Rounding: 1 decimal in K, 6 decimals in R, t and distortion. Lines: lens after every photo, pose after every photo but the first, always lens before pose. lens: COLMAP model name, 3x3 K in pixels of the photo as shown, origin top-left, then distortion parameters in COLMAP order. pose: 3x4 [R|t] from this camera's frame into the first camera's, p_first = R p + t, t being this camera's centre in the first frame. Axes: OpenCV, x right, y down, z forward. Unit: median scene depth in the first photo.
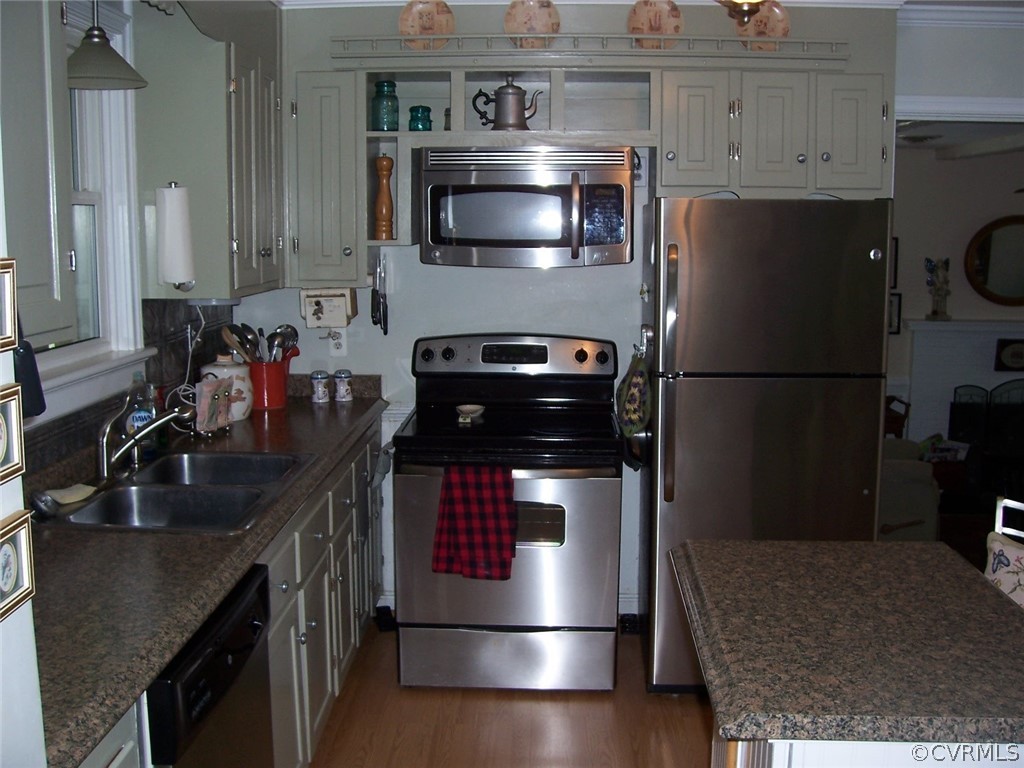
lens RADIAL K [[1039.7, 0, 512.0], [0, 1039.7, 384.0], [0, 0, 1]] dist [-0.183007, 0.159955]
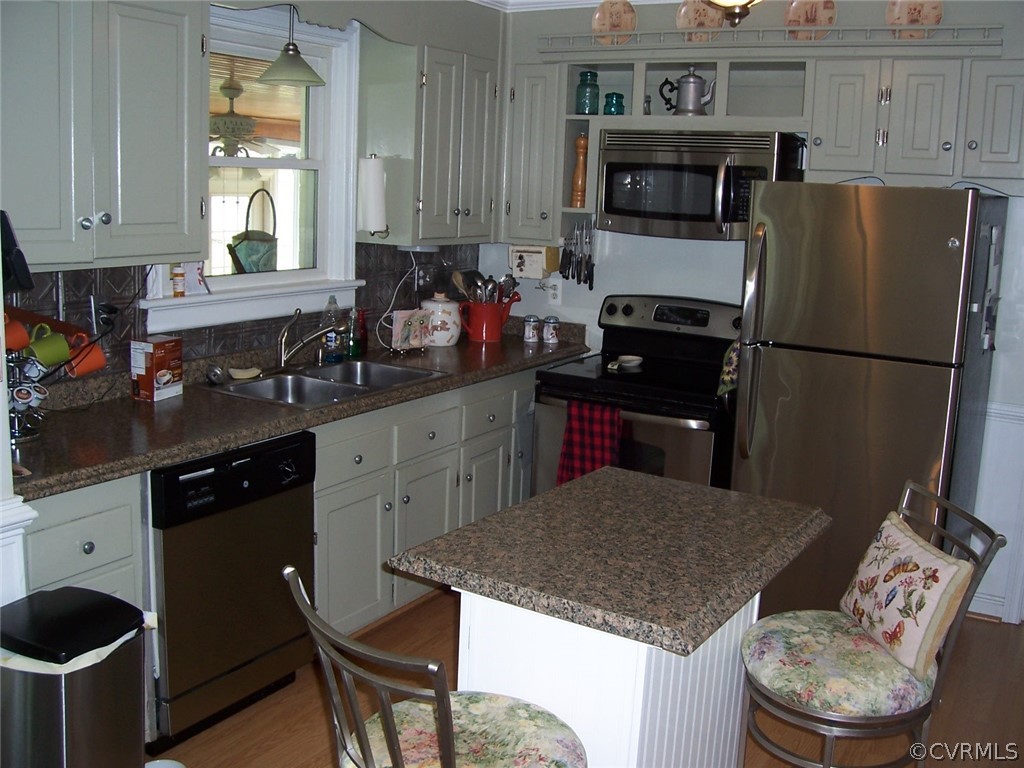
lens RADIAL K [[1039.7, 0, 512.0], [0, 1039.7, 384.0], [0, 0, 1]] dist [-0.183007, 0.159955]
pose [[0.873942, 0.122803, -0.470260, 0.408975], [-0.108947, 0.992430, 0.056691, 0.000657], [0.473662, 0.001689, 0.880705, -0.069987]]
